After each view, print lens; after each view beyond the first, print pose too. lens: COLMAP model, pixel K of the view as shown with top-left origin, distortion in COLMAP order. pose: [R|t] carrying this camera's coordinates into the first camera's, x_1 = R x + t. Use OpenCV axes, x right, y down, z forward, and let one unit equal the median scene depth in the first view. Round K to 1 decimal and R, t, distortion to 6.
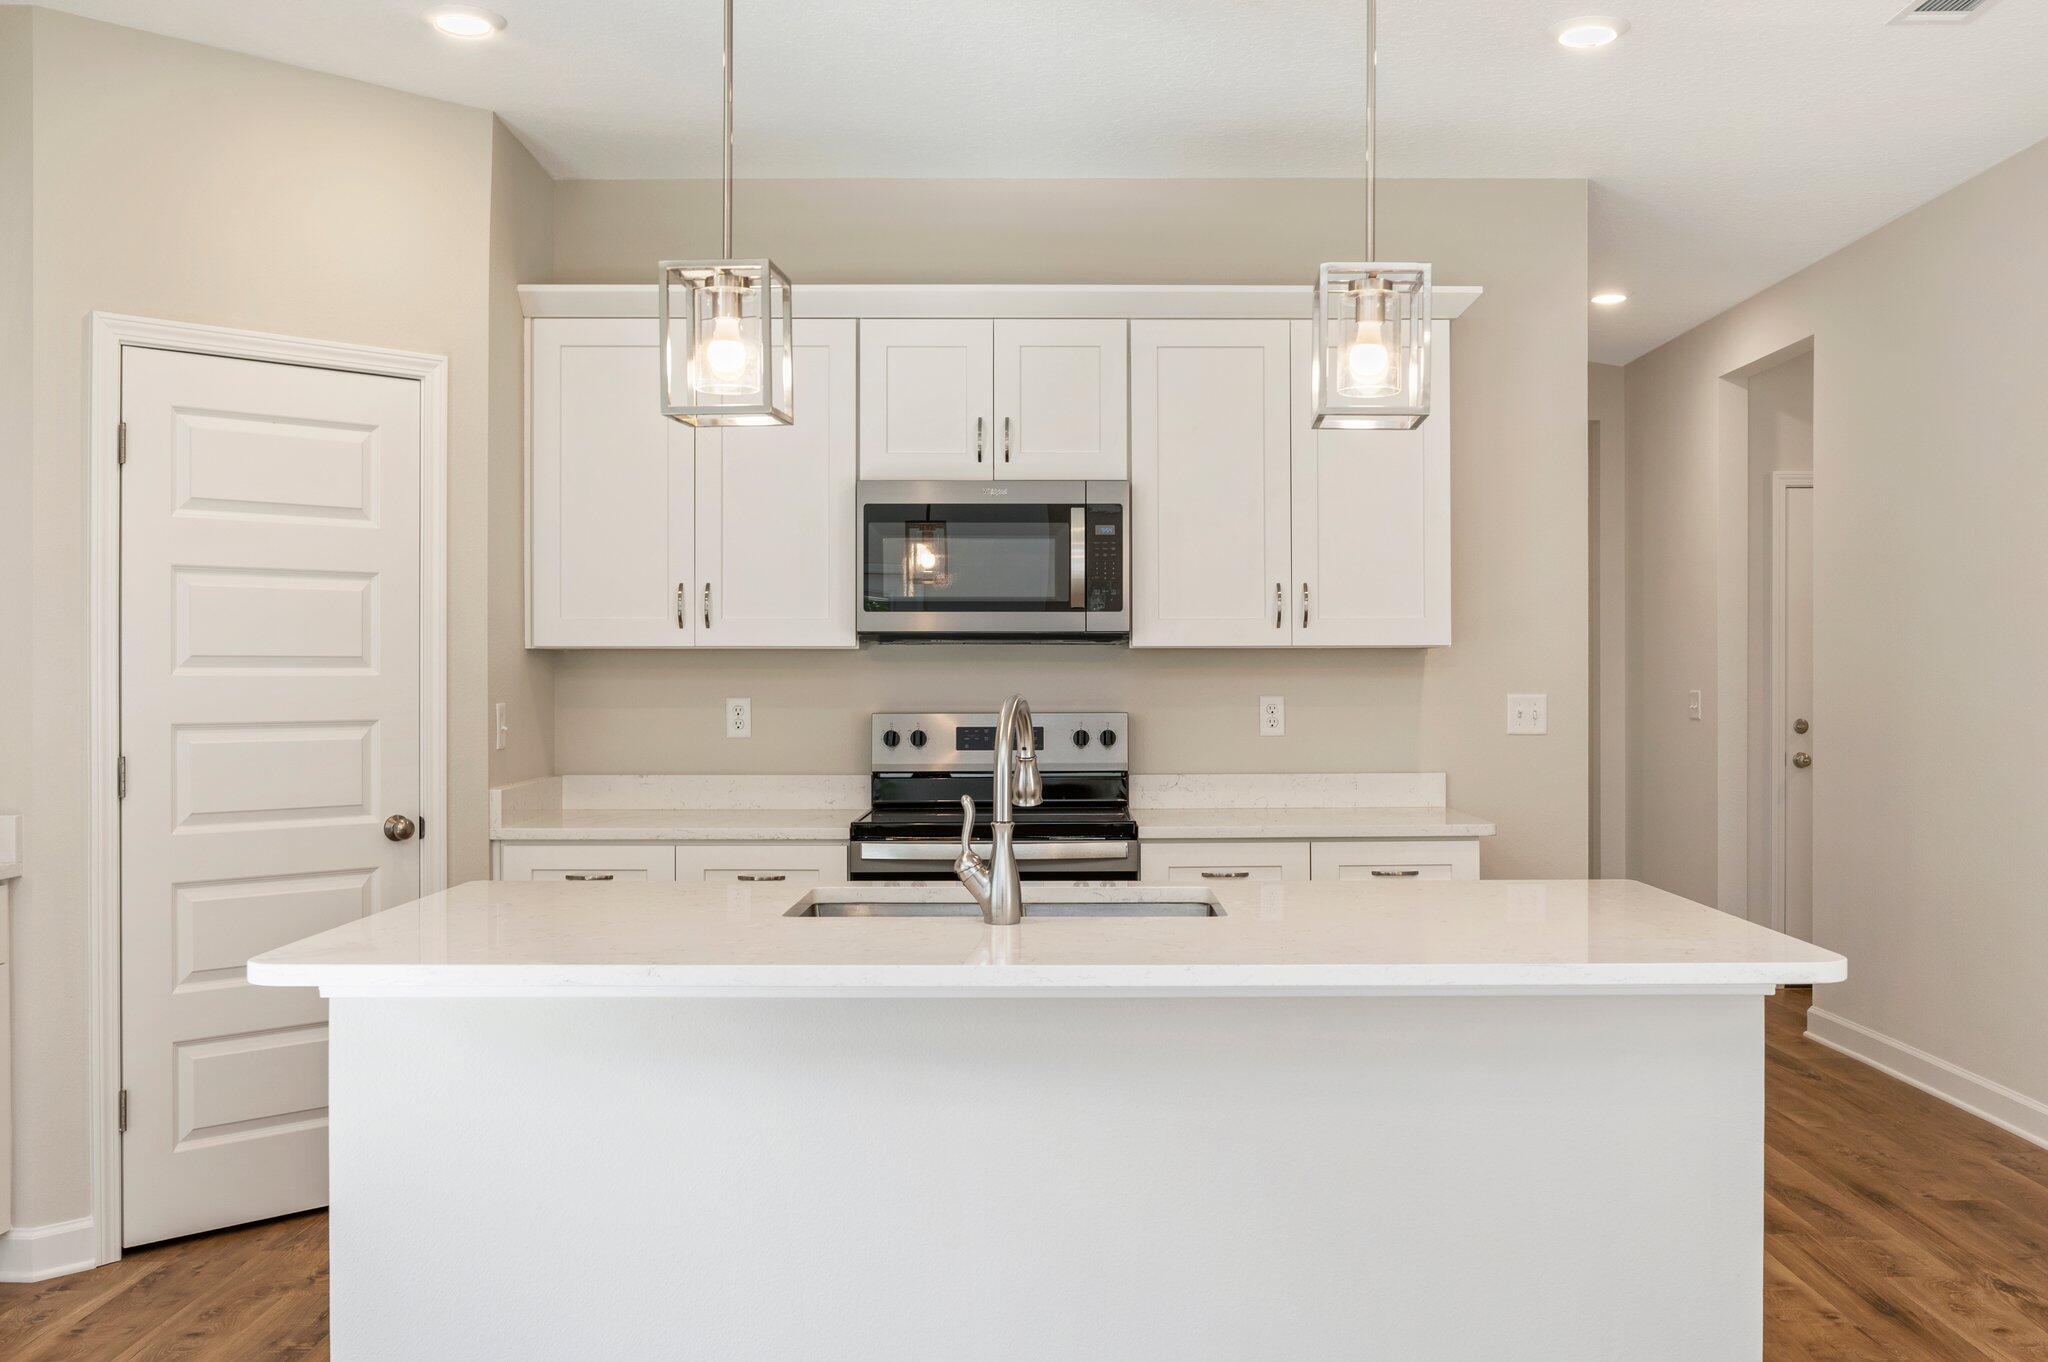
lens RADIAL K [[1863.0, 0, 1024.0], [0, 1863.0, 681.0], [0, 0, 1]] dist [0.000365, 0.002549]
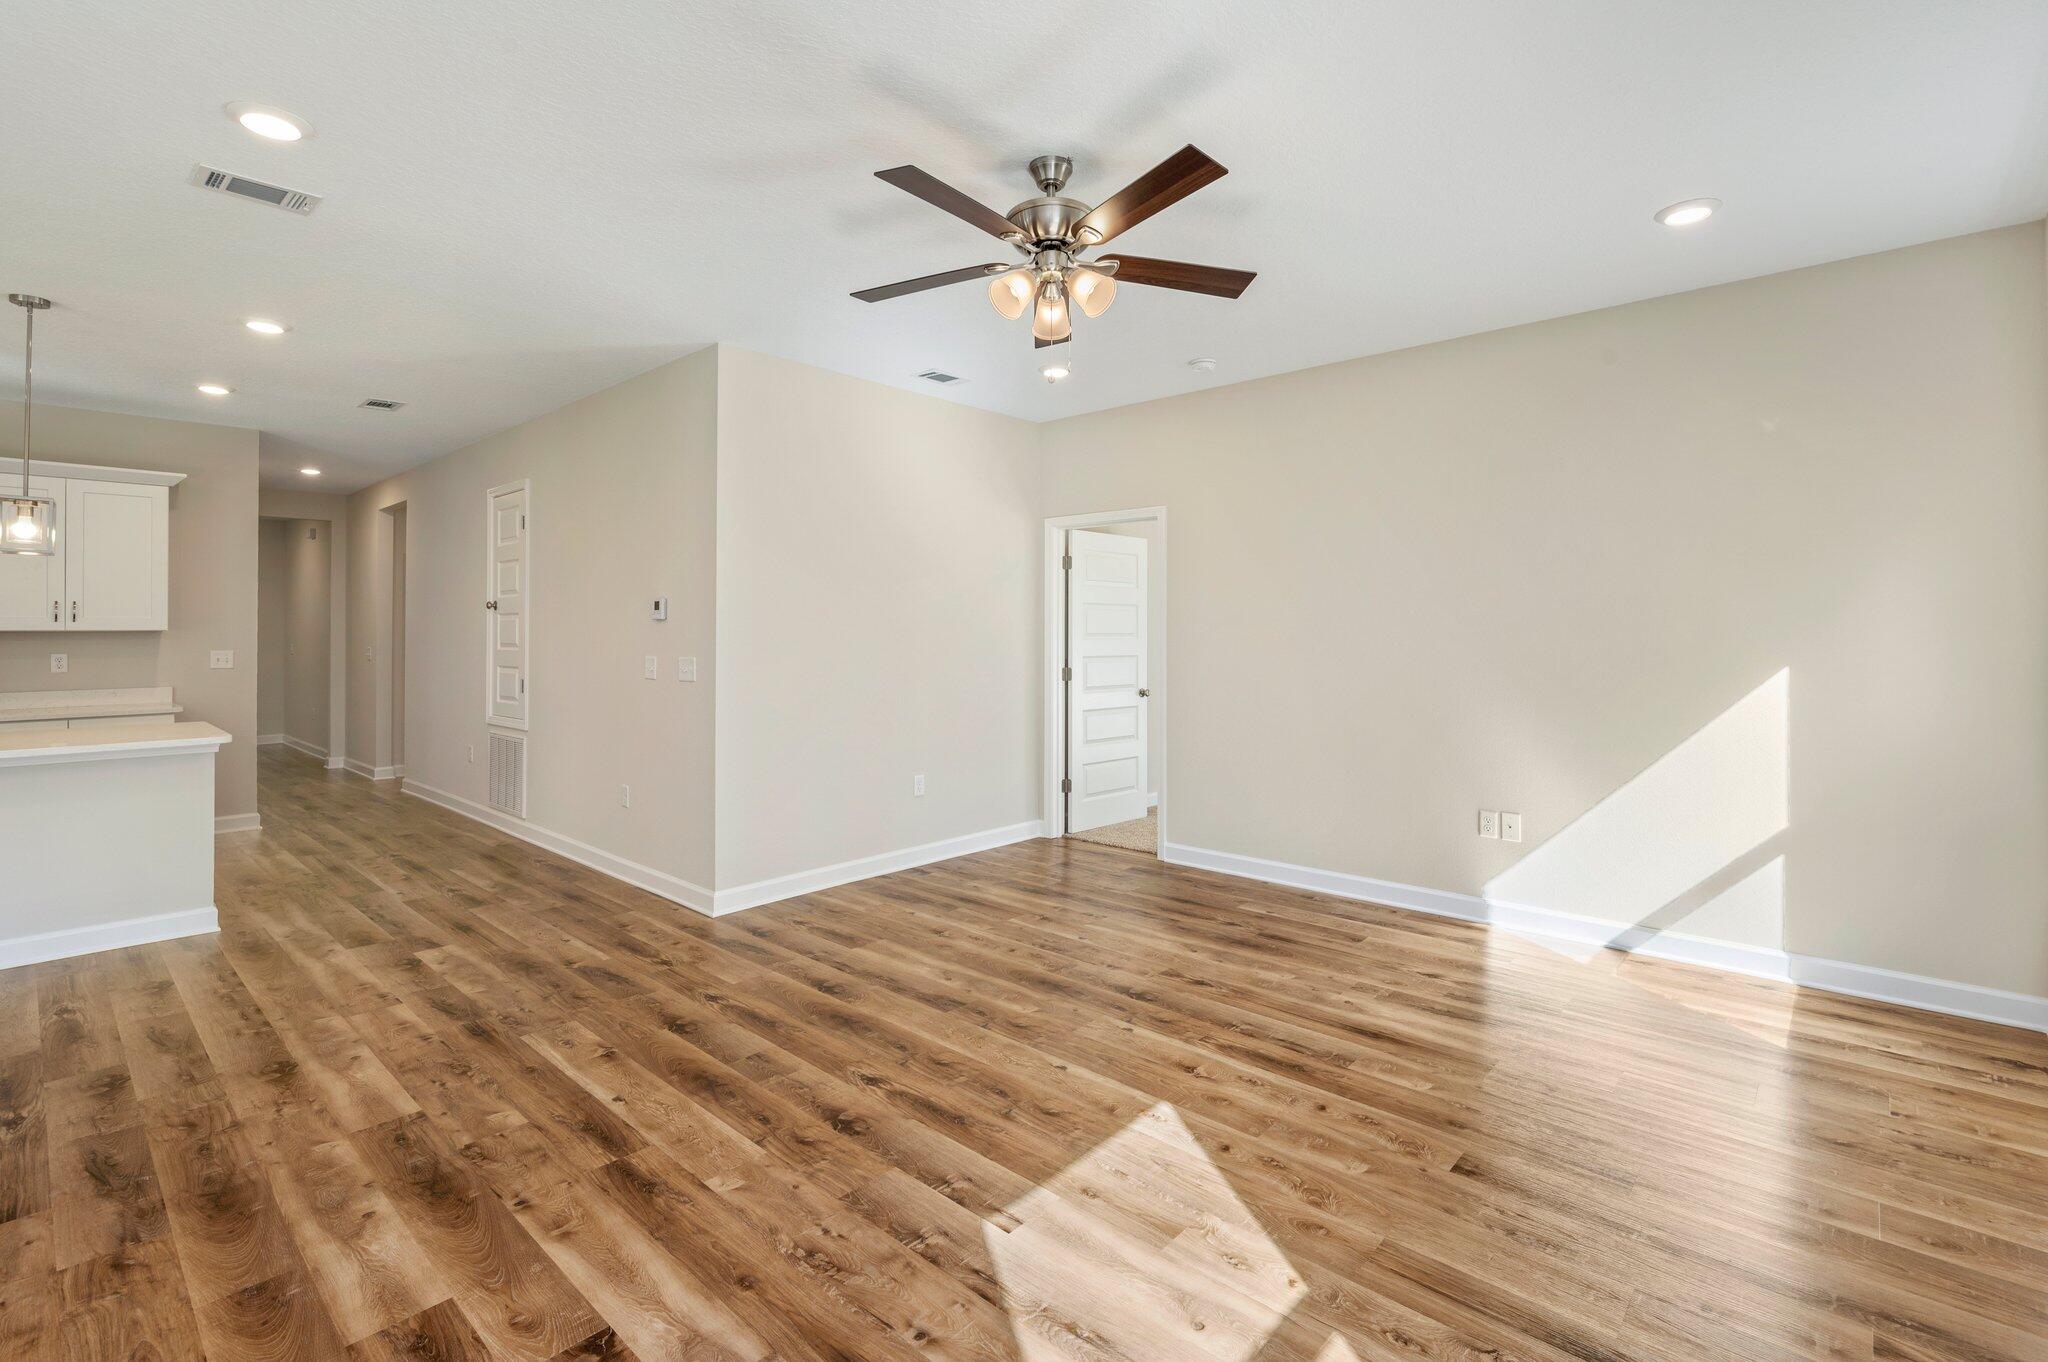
lens RADIAL K [[936.8, 0, 1022.8], [0, 936.8, 628.3], [0, 0, 1]] dist [-0.000443, 0.000353]
pose [[0.671963, 0.003139, 0.740578, 0.084741], [0.005575, 0.999941, -0.009296, -0.005069], [-0.740564, 0.010376, 0.671906, -0.550594]]
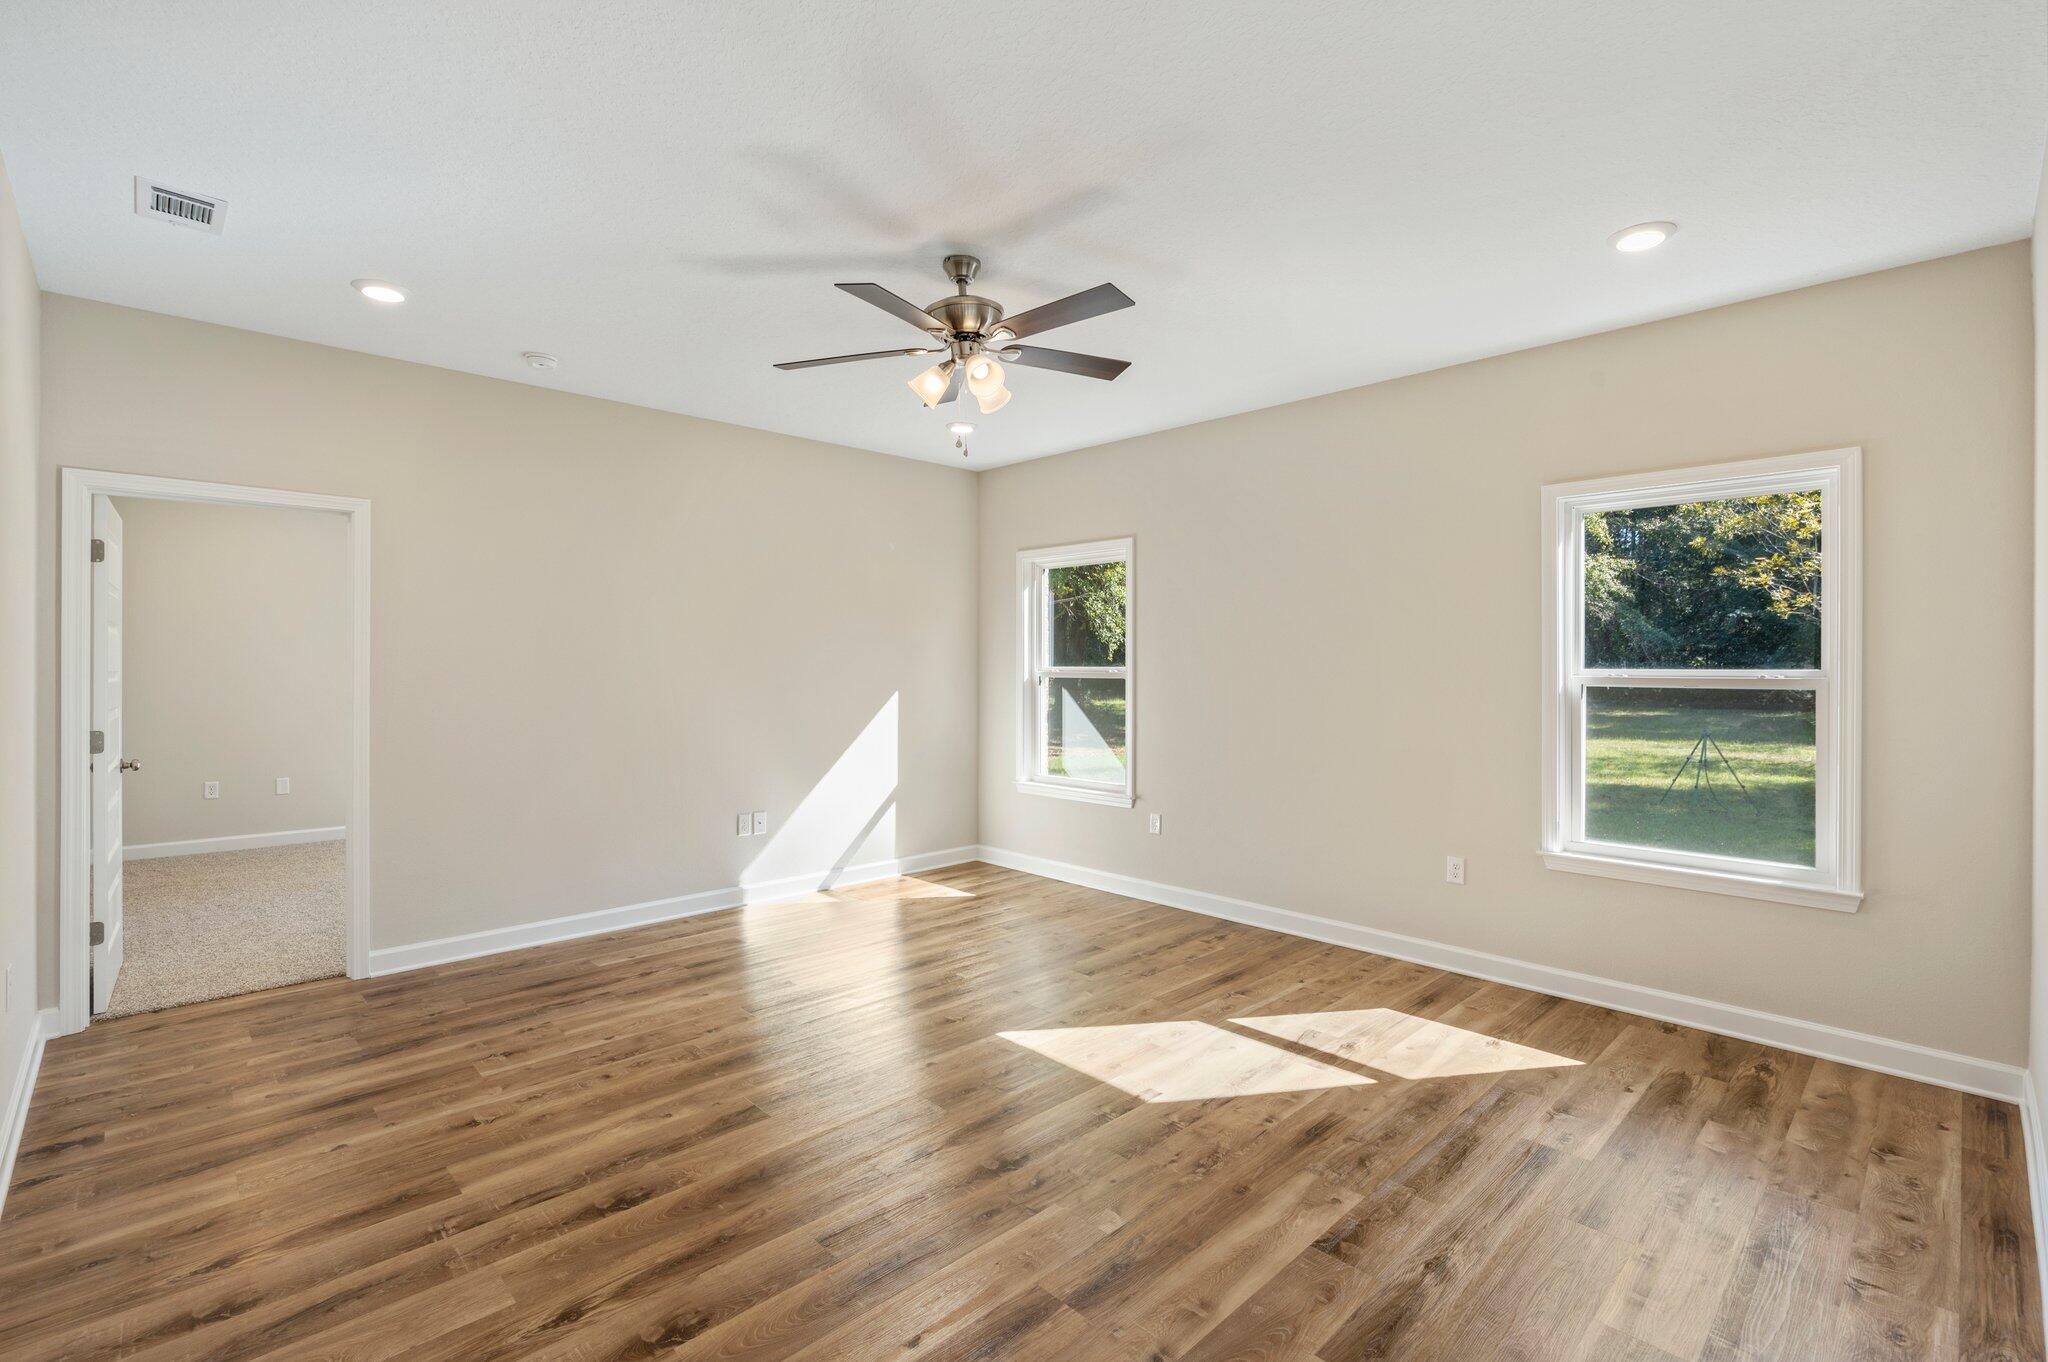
lens RADIAL K [[918.6, 0, 1041.4], [0, 918.6, 669.8], [0, 0, 1]] dist [-0.002461, -0.000516]
pose [[-0.707010, -0.003676, 0.707194, 0.029409], [0.002102, 0.999971, 0.007299, -0.015062], [-0.707201, 0.006646, -0.706981, 0.228388]]
